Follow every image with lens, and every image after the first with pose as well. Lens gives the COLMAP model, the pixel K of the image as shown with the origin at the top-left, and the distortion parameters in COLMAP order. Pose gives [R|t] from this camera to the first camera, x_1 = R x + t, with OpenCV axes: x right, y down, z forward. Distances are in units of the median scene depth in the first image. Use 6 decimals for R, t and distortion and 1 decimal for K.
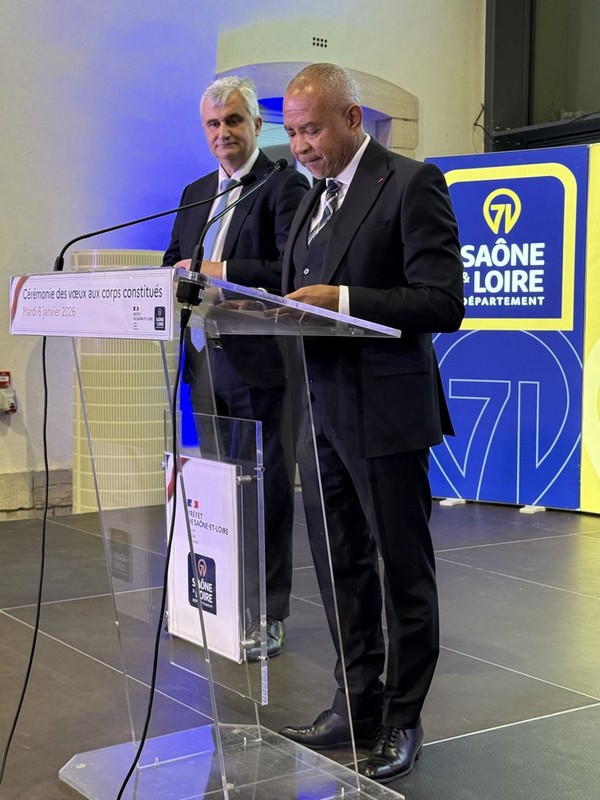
lens RADIAL K [[1307.2, 0, 304.0], [0, 1307.2, 398.4], [0, 0, 1]] dist [0.183318, 0.000000]
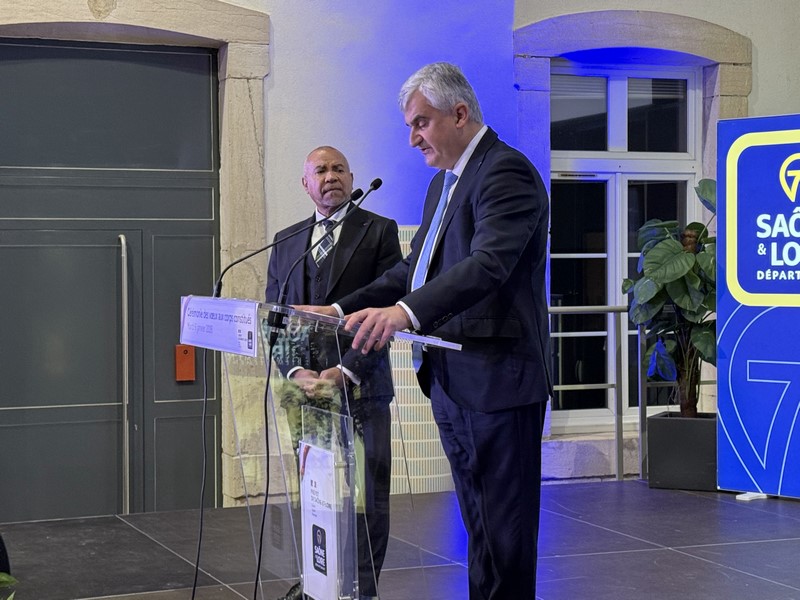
lens RADIAL K [[1694.8, 0, 388.7], [0, 1694.8, 272.6], [0, 0, 1]] dist [0.227822, 0.000000]
pose [[0.973379, -0.008653, -0.229039, 0.143992], [-0.003027, 0.998715, -0.050594, -0.014699], [0.229183, 0.049941, 0.972101, -0.219233]]
